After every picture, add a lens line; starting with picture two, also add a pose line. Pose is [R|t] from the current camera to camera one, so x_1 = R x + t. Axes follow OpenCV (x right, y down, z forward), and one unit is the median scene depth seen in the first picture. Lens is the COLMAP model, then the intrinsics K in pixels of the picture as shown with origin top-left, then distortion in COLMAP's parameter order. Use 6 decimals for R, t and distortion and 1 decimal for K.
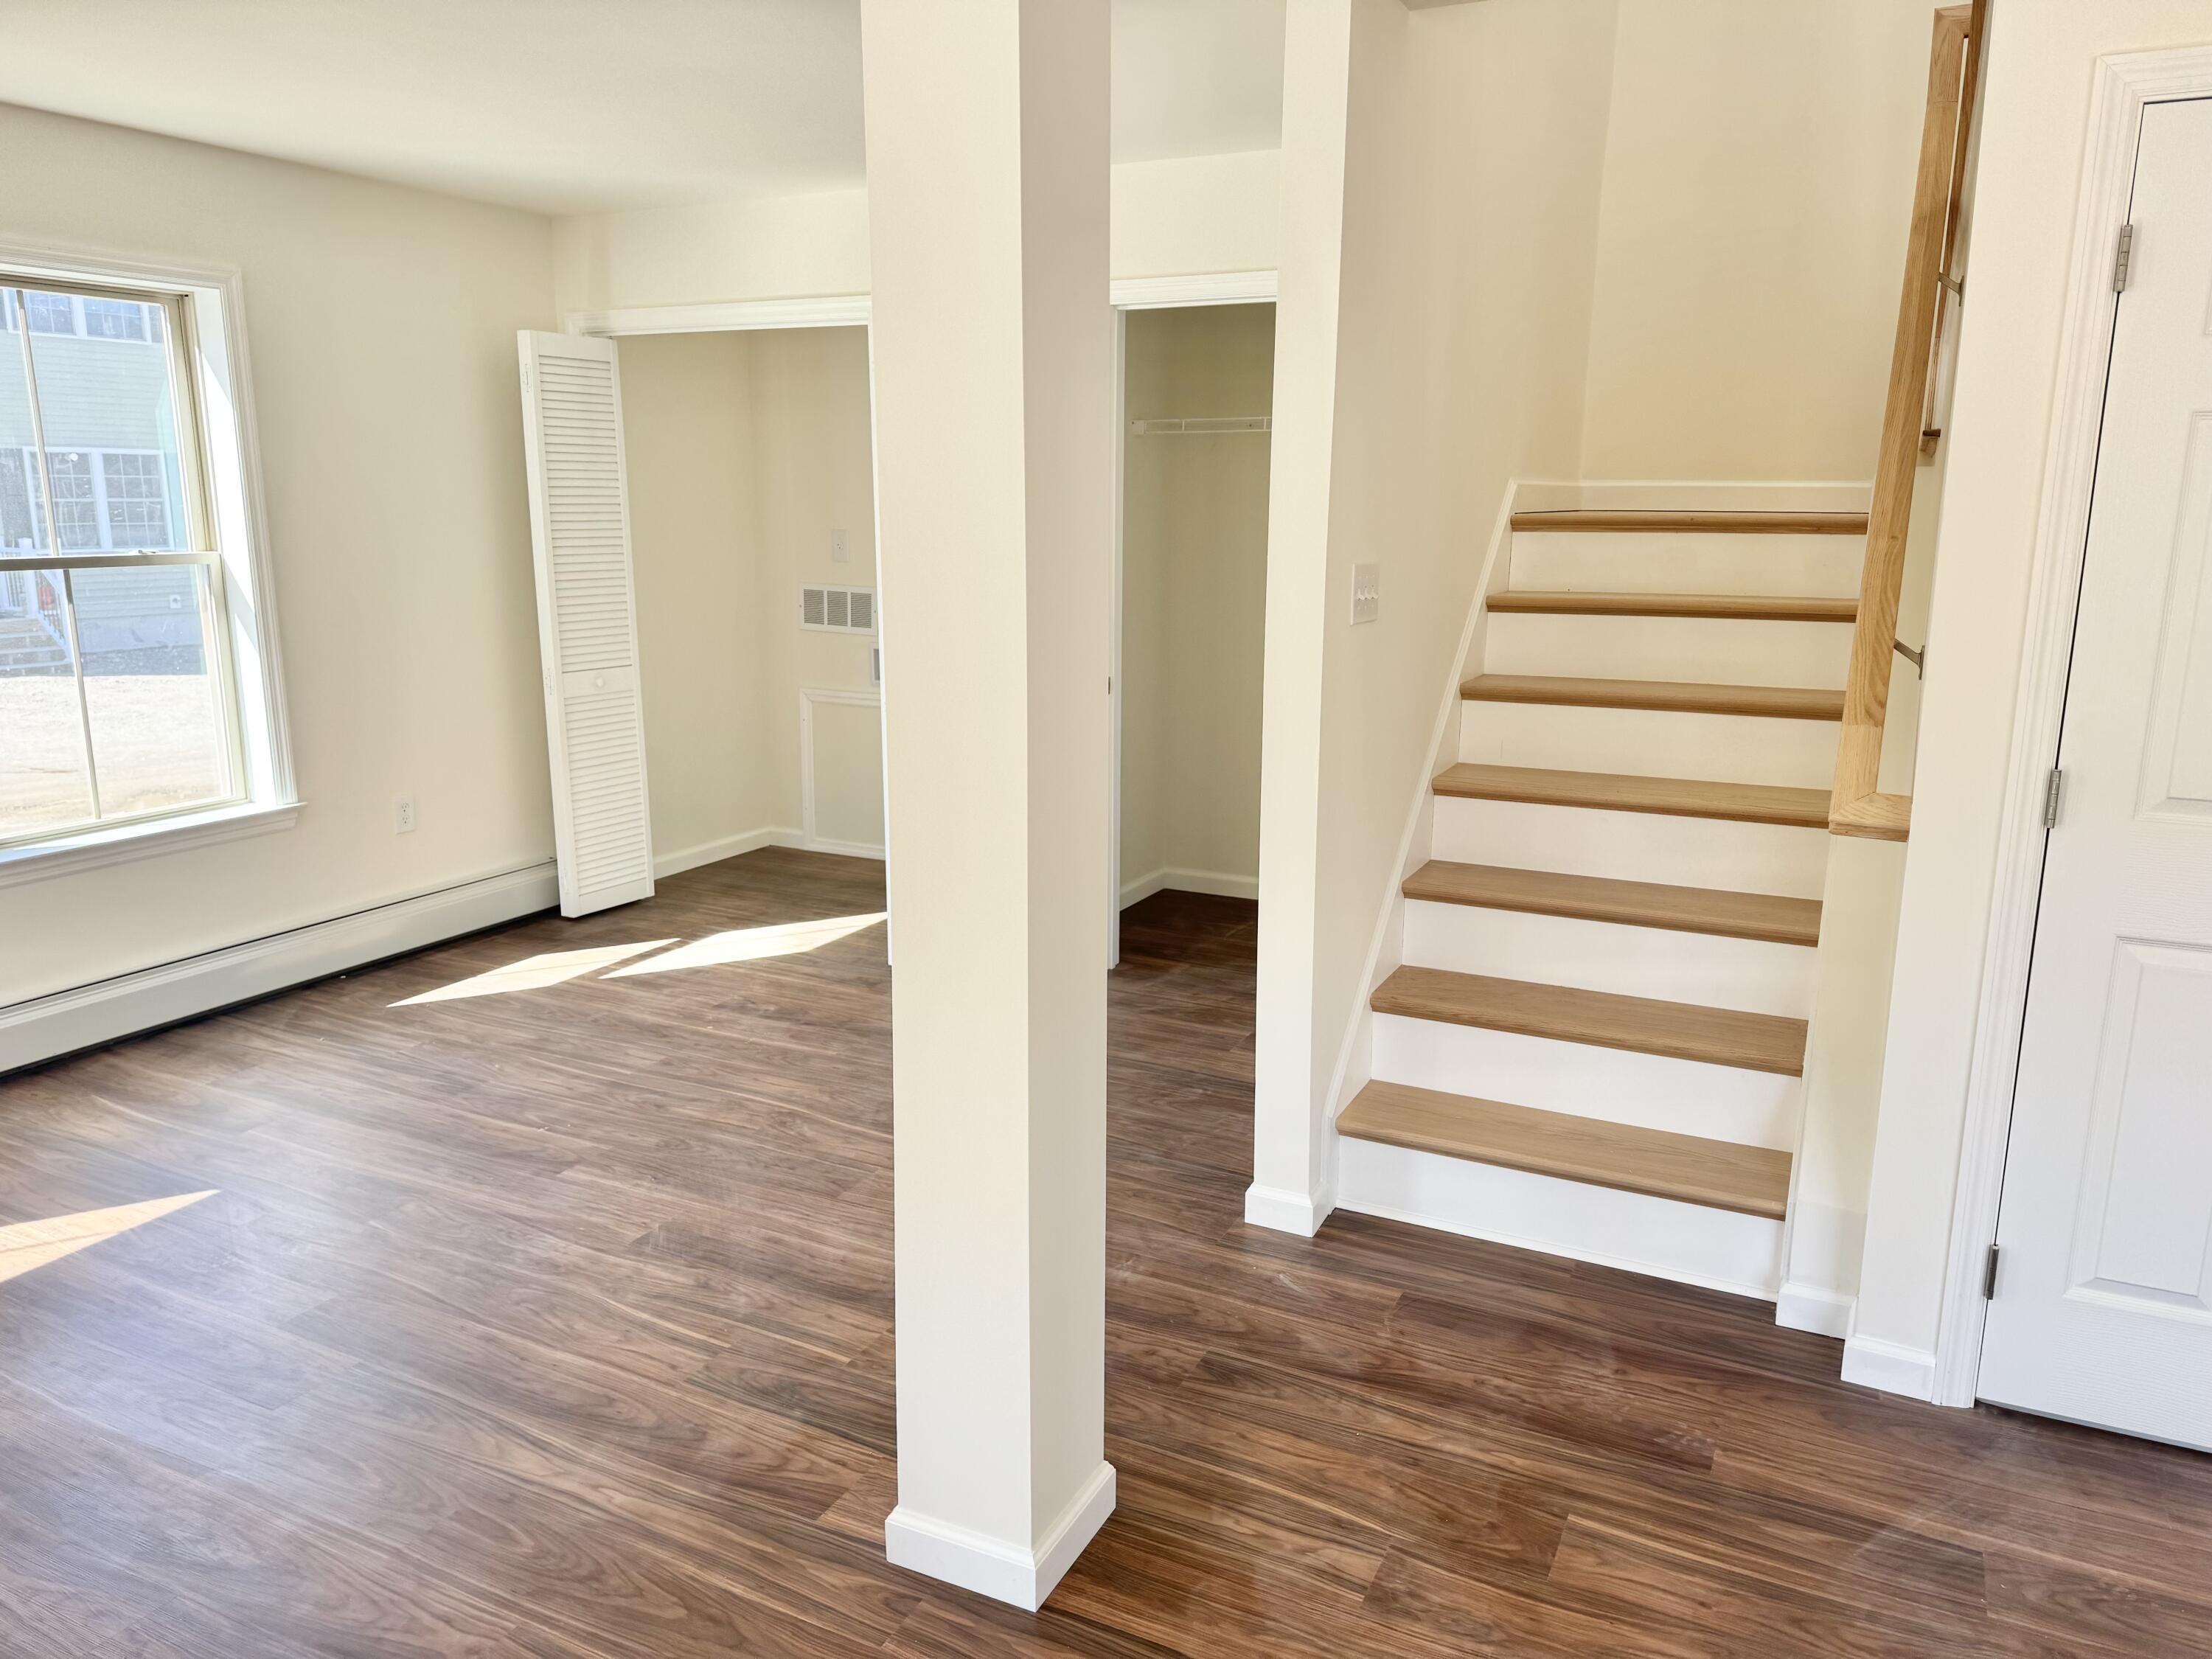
lens RADIAL K [[1556.2, 0, 1097.0], [0, 1556.2, 828.7], [0, 0, 1]] dist [0.064181, -0.072750]
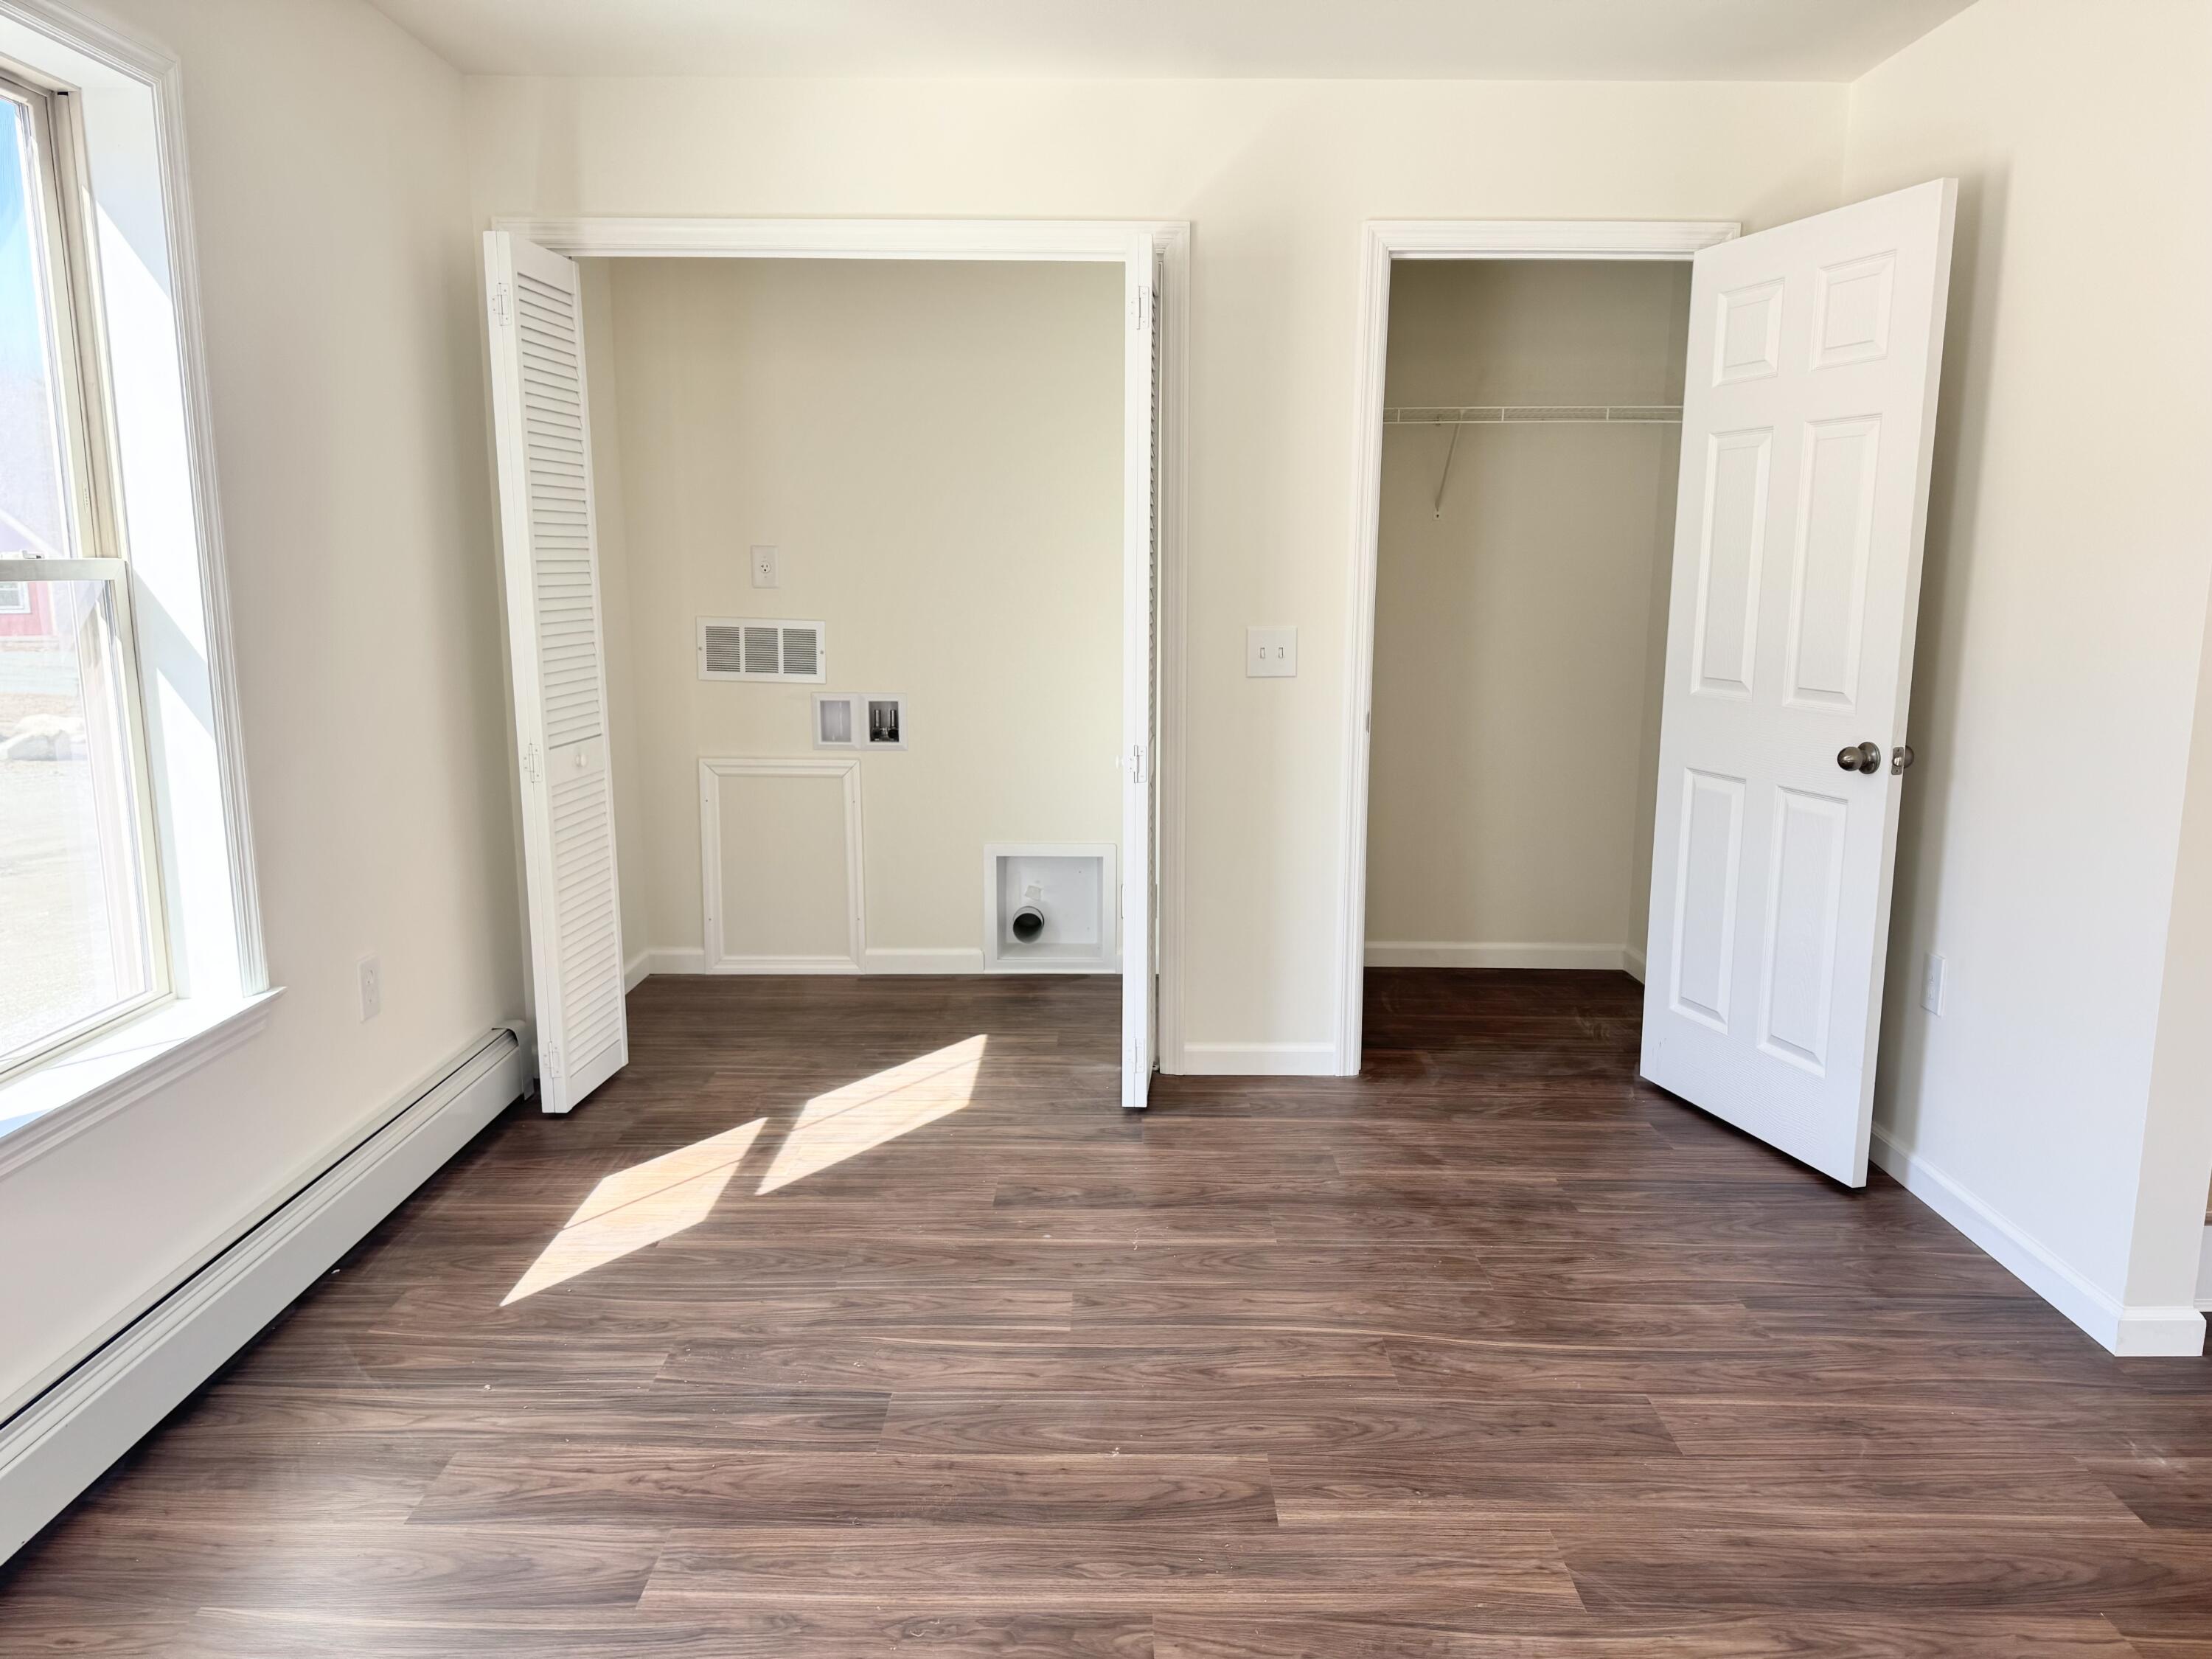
lens RADIAL K [[1556.2, 0, 1097.0], [0, 1556.2, 828.7], [0, 0, 1]] dist [0.064181, -0.072750]
pose [[0.892103, -0.077460, 0.445143, -0.484440], [0.094312, 0.995417, -0.015793, -0.036632], [-0.441879, 0.056072, 0.895320, 0.336161]]
